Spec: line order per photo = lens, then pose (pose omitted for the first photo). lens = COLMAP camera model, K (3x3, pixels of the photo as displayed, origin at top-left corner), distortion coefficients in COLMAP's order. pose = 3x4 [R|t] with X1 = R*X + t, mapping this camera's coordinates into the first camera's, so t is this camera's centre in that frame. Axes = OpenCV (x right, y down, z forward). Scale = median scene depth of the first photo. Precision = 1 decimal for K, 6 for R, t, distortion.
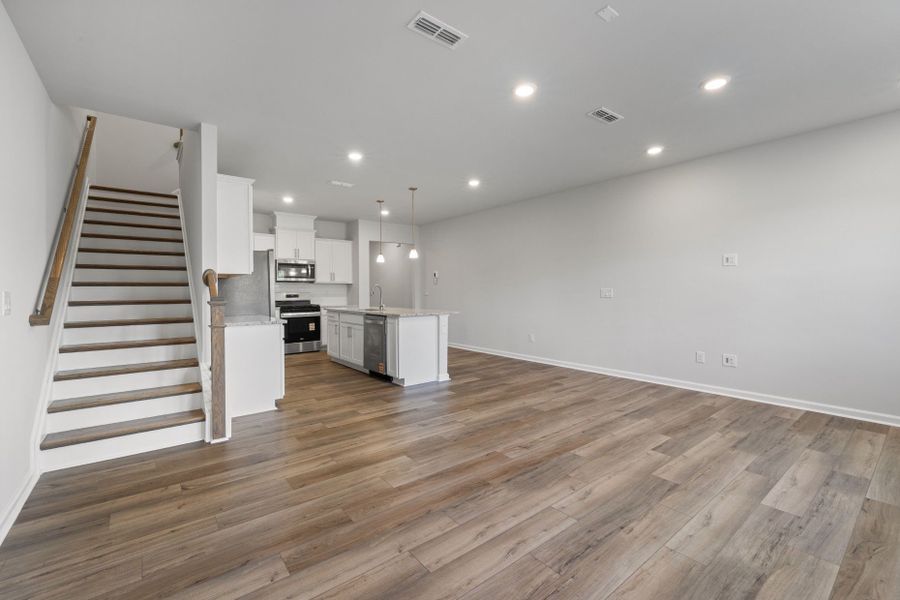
lens RADIAL K [[384.1, 0, 447.4], [0, 384.1, 291.6], [0, 0, 1]] dist [-0.002642, -0.000302]
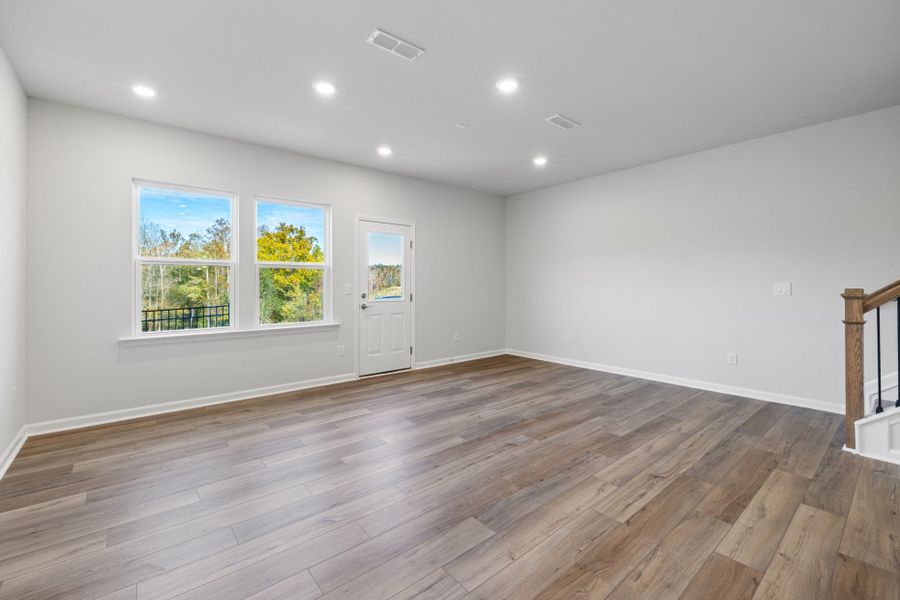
lens RADIAL K [[384.1, 0, 447.4], [0, 384.1, 291.6], [0, 0, 1]] dist [-0.002642, -0.000302]
pose [[-0.999503, 0.010616, -0.029671, 0.408756], [0.010074, 0.999781, 0.018367, -0.005711], [0.029860, 0.018059, -0.999391, 2.068083]]
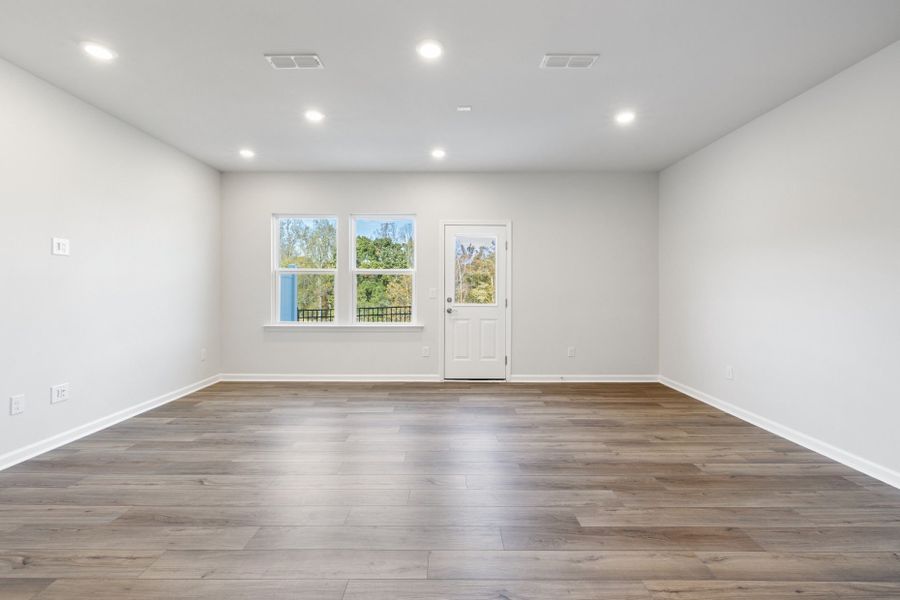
lens RADIAL K [[384.1, 0, 447.4], [0, 384.1, 291.6], [0, 0, 1]] dist [-0.002642, -0.000302]
pose [[-0.787282, 0.002529, 0.616588, -0.347653], [0.004419, 0.999989, 0.001541, 0.001846], [-0.616577, 0.003938, -0.787285, 1.699976]]
